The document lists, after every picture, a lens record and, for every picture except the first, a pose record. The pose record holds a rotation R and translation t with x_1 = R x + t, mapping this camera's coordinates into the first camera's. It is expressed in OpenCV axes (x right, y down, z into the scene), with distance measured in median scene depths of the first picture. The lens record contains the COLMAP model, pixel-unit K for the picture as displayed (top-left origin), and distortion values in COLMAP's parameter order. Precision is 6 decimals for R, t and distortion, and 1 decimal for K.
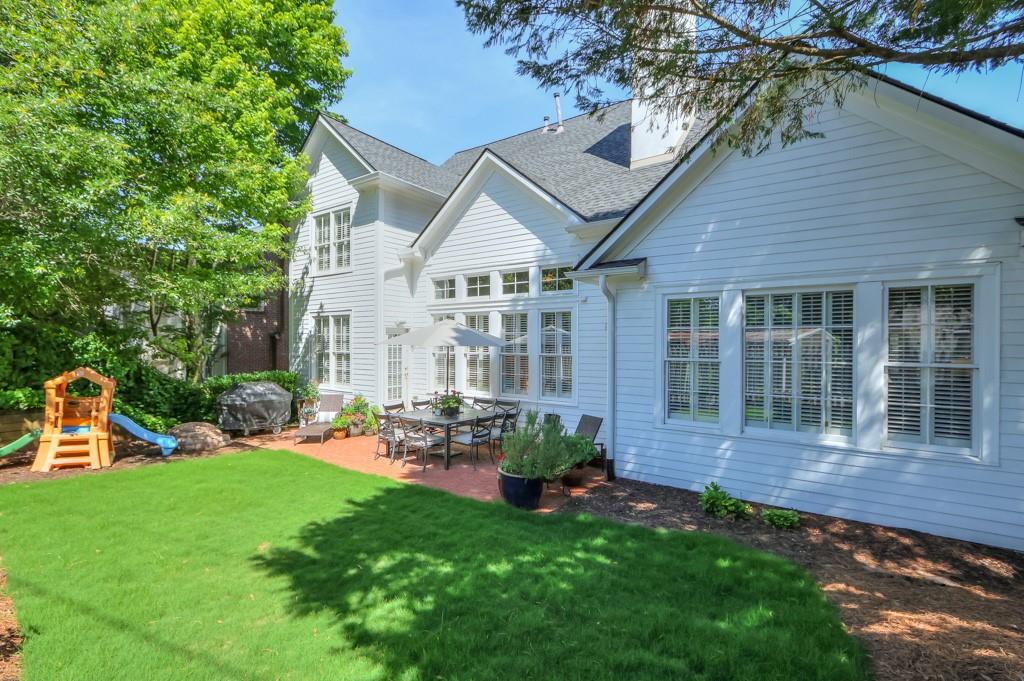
lens RADIAL K [[470.6, 0, 509.8], [0, 470.6, 345.5], [0, 0, 1]] dist [-0.002816, 0.000649]
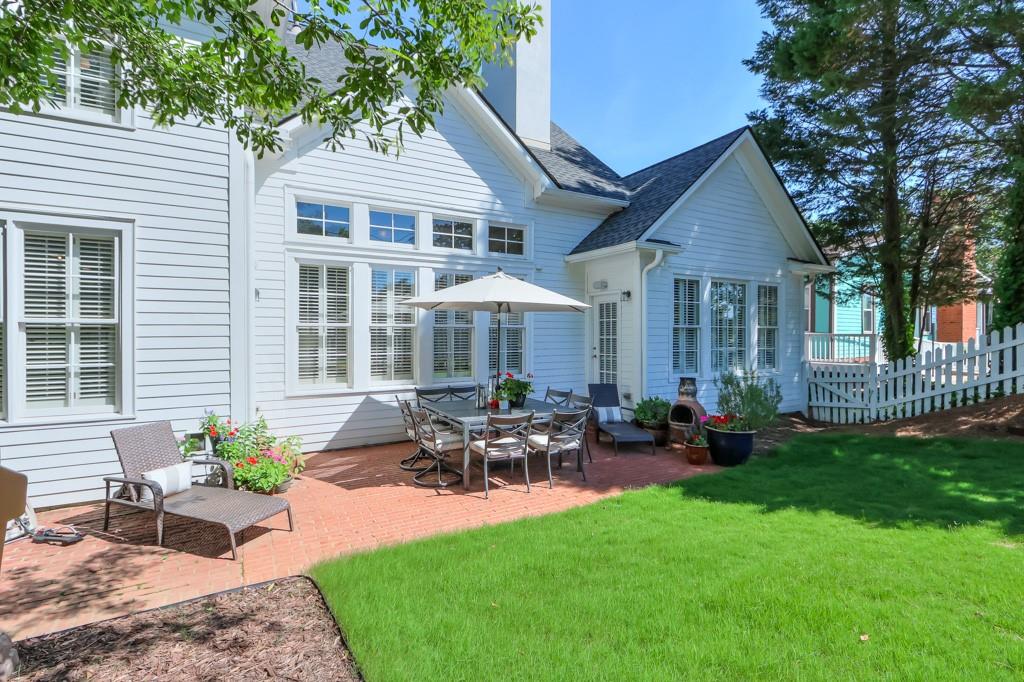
lens RADIAL K [[470.6, 0, 504.6], [0, 470.6, 336.3], [0, 0, 1]] dist [-0.002816, 0.000649]
pose [[0.417964, -0.008008, 0.908429, -0.699246], [0.006042, 0.999964, 0.006035, 0.032418], [-0.908444, 0.002966, 0.417997, 0.634013]]
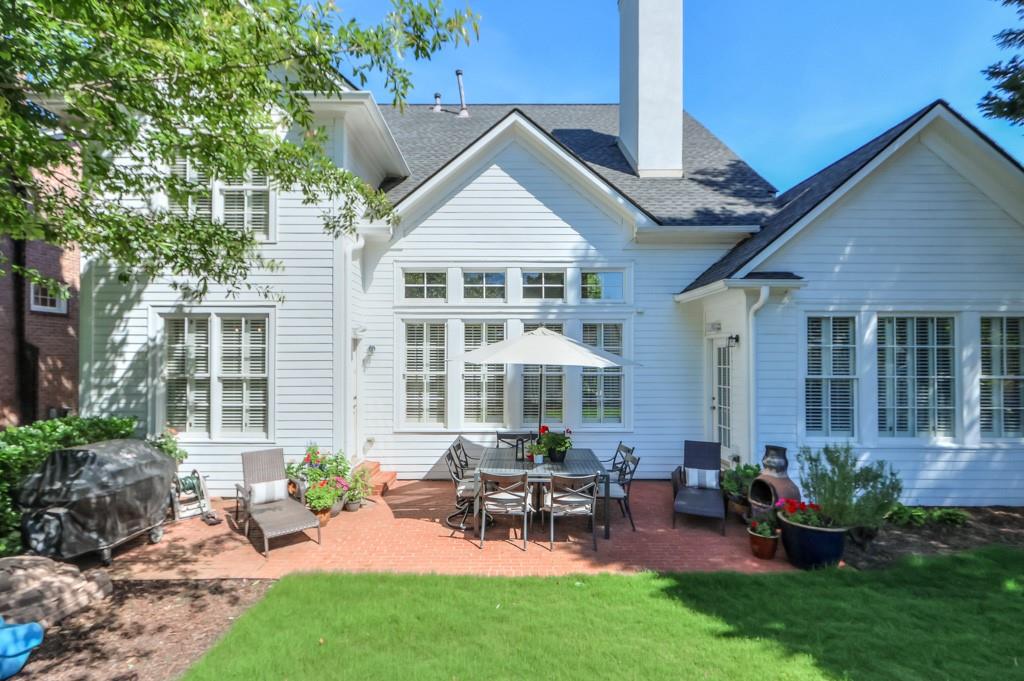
lens RADIAL K [[470.6, 0, 507.9], [0, 470.6, 353.6], [0, 0, 1]] dist [-0.002816, 0.000649]
pose [[0.810112, 0.003928, 0.586263, -0.540993], [0.003495, 0.999927, -0.011530, -0.007528], [-0.586265, 0.011389, 0.810039, 0.405575]]
